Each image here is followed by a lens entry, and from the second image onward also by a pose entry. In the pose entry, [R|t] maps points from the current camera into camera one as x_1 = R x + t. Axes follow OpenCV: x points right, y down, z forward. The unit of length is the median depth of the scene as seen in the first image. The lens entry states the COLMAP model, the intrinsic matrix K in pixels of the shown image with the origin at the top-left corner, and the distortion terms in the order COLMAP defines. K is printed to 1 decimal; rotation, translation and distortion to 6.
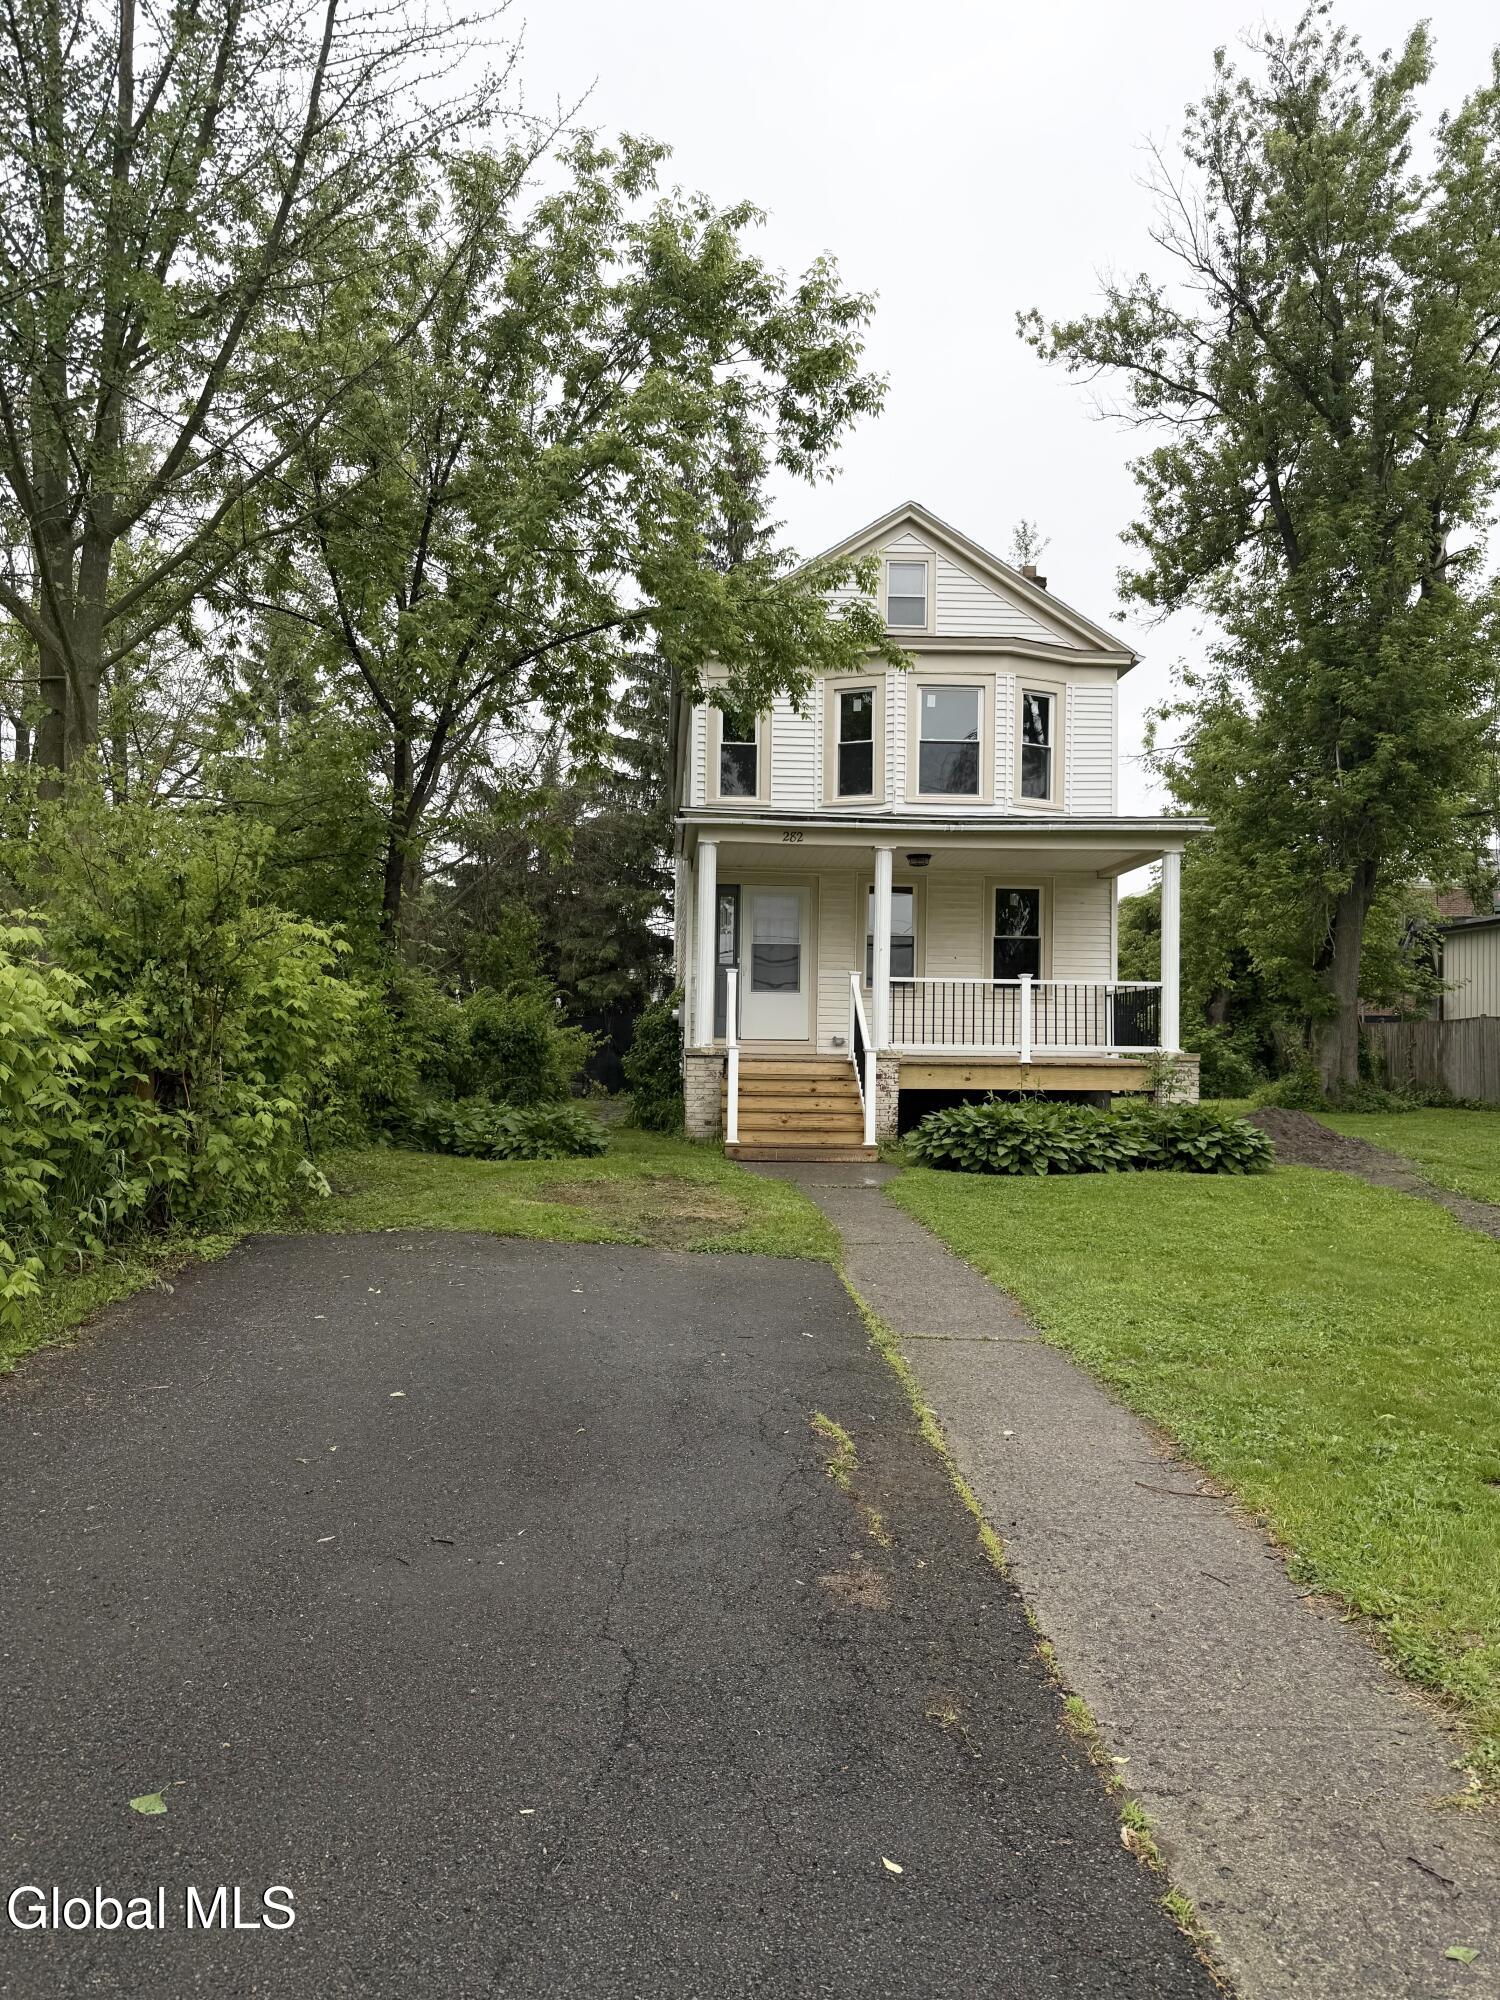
lens RADIAL K [[1415.9, 0, 743.9], [0, 1415.9, 1003.1], [0, 0, 1]] dist [0.037757, 0.000348]
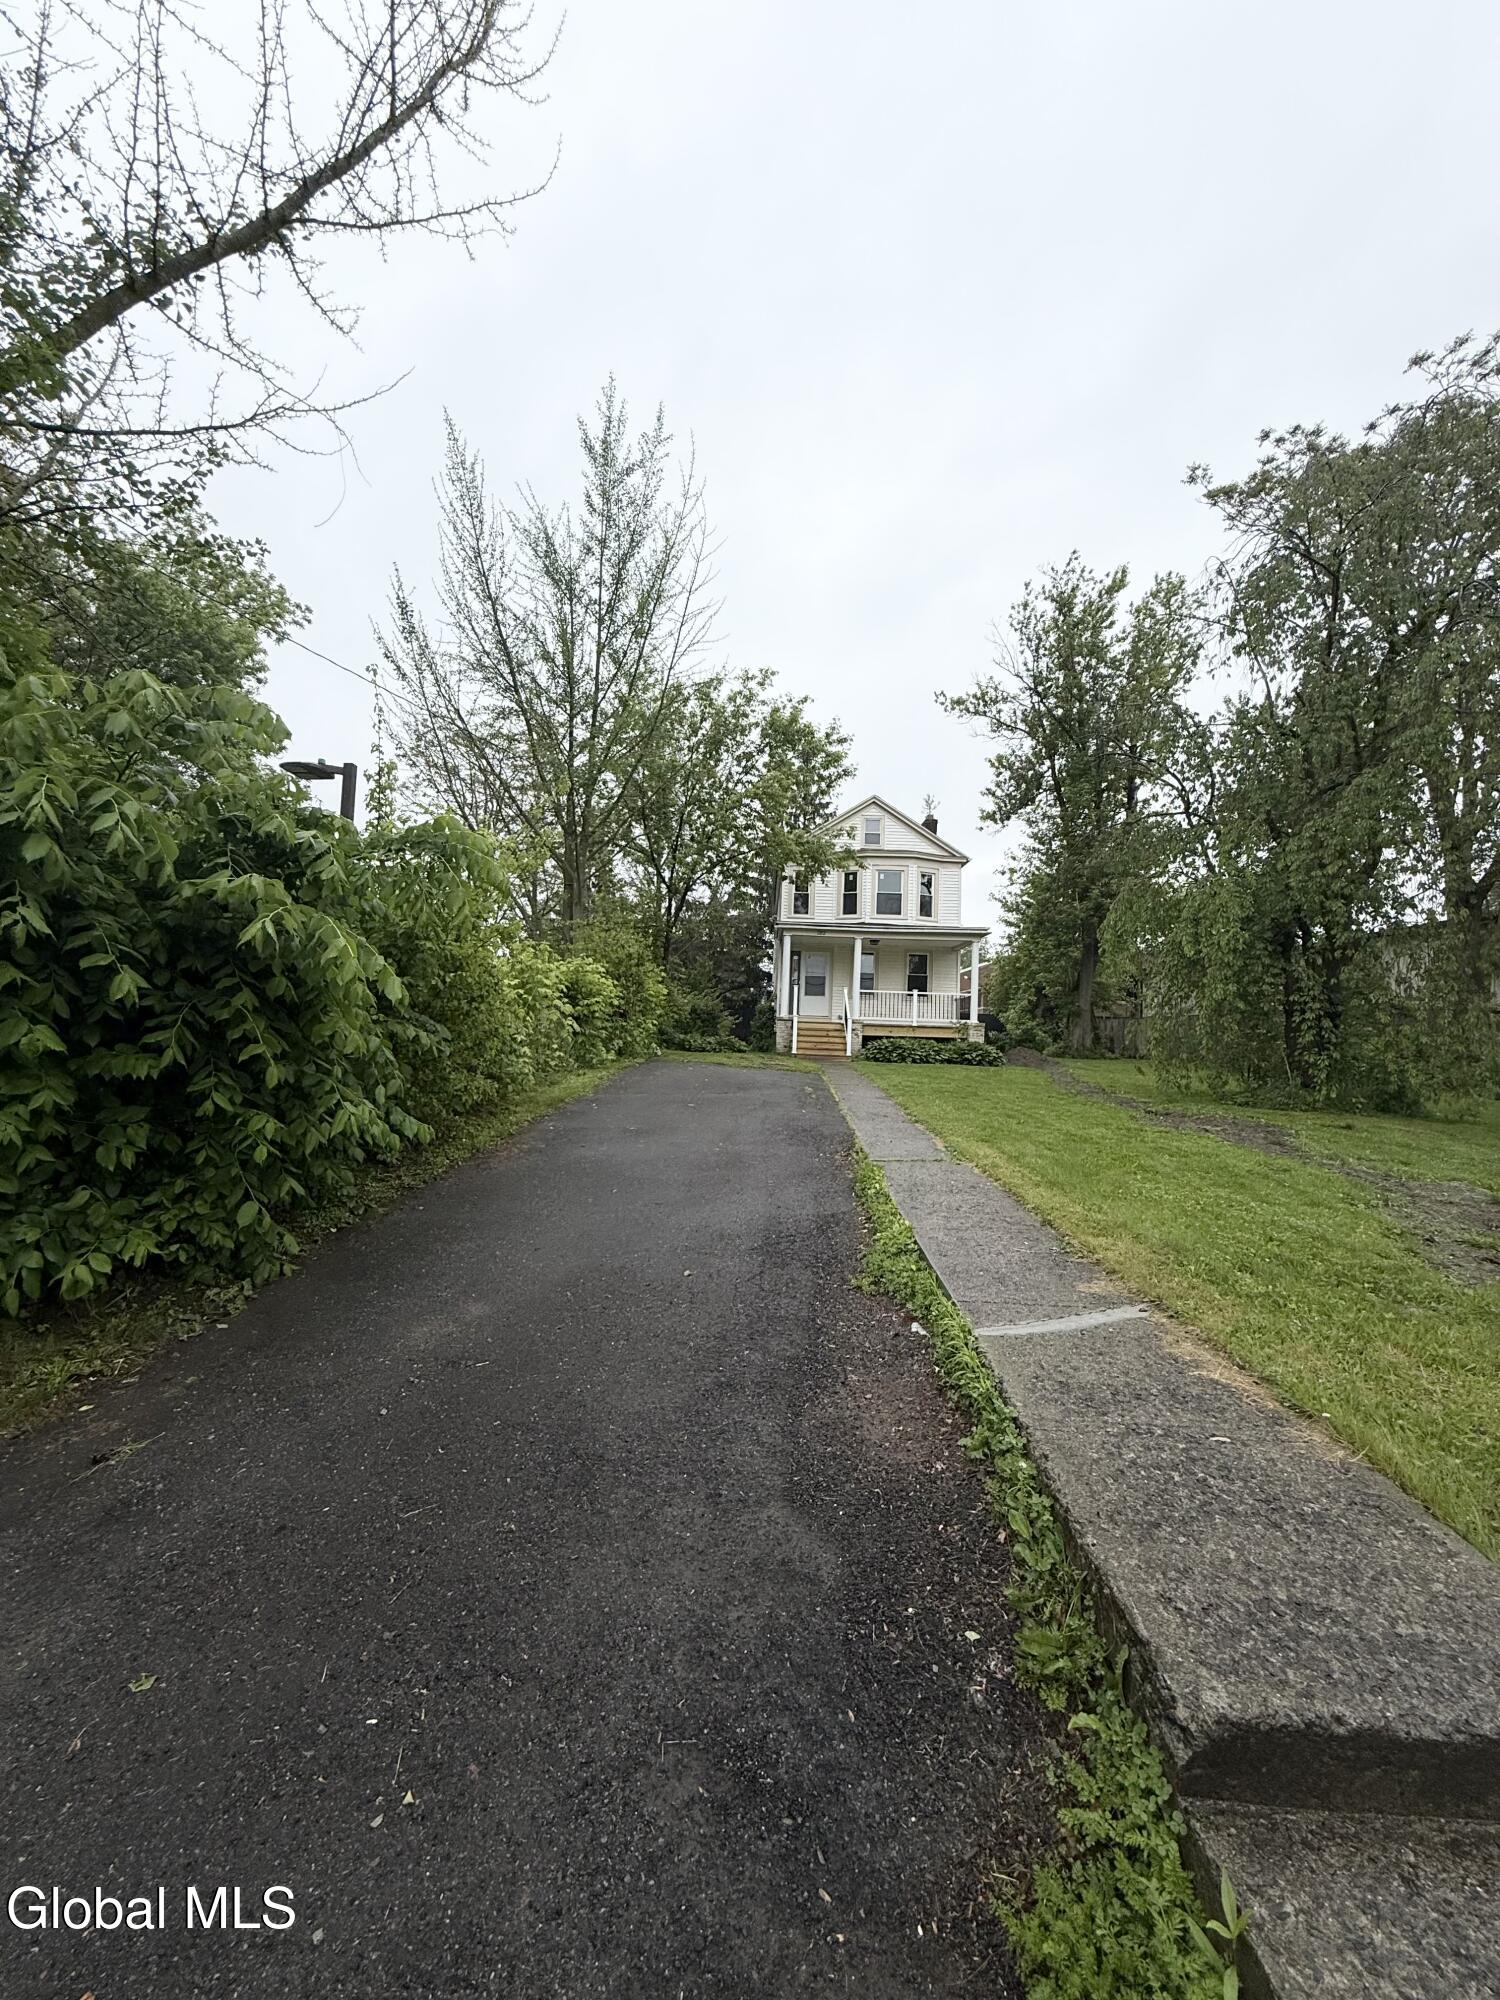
lens RADIAL K [[804.3, 0, 728.9], [0, 804.3, 999.4], [0, 0, 1]] dist [0.001838, -0.000188]
pose [[0.994620, 0.019955, -0.101651, 0.016879], [-0.021247, 0.999706, -0.011642, 0.017237], [0.101389, 0.013739, 0.994752, -0.380239]]
